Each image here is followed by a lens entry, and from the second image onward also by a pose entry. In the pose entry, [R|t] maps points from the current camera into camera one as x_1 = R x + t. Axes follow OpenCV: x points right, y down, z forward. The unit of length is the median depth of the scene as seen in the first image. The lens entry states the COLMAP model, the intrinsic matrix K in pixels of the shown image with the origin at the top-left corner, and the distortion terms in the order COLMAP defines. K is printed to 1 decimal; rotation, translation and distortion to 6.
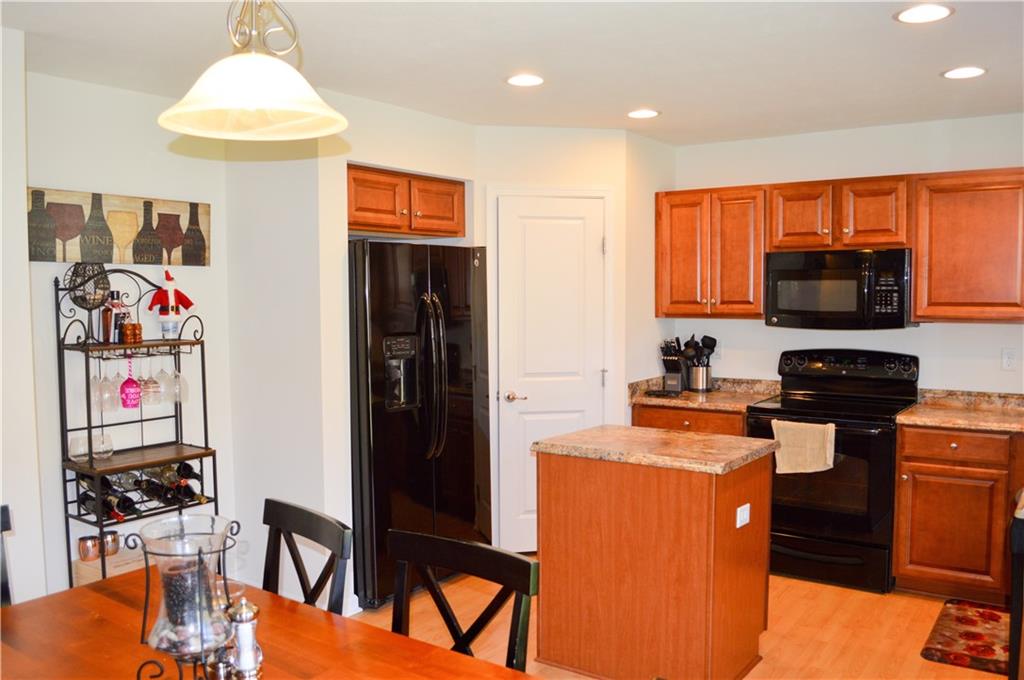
lens RADIAL K [[839.4, 0, 512.0], [0, 839.4, 340.0], [0, 0, 1]] dist [-0.055002, 0.001511]
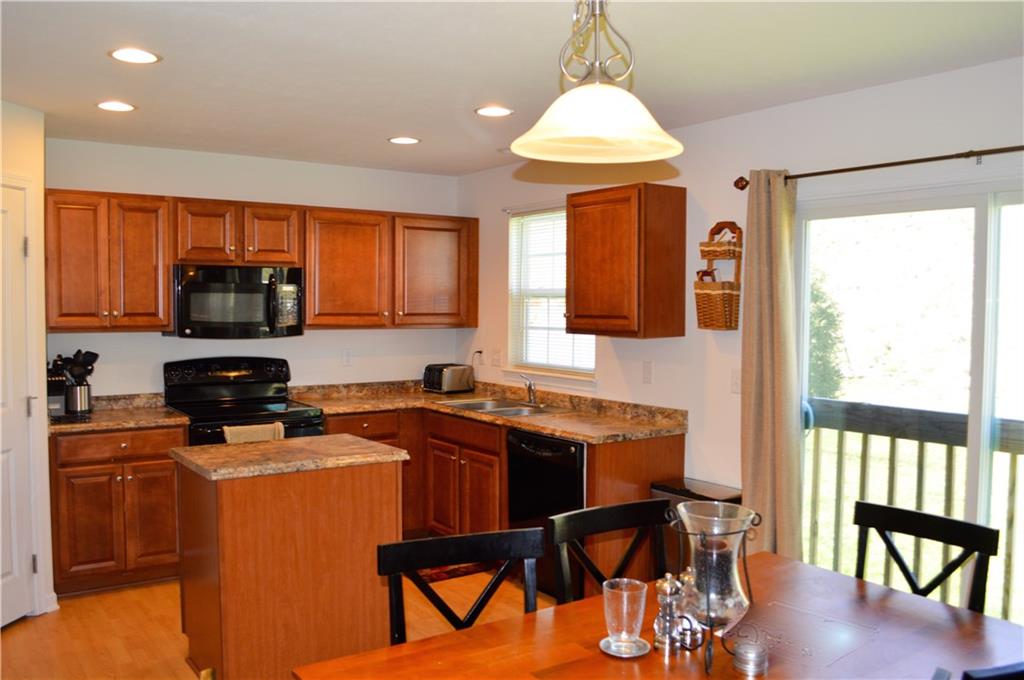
lens RADIAL K [[839.4, 0, 512.0], [0, 839.4, 340.0], [0, 0, 1]] dist [-0.055002, 0.001511]
pose [[0.362971, -0.032182, 0.931244, -0.501060], [0.047004, 0.998763, 0.016194, -0.011900], [-0.930614, 0.037895, 0.364035, 0.272405]]
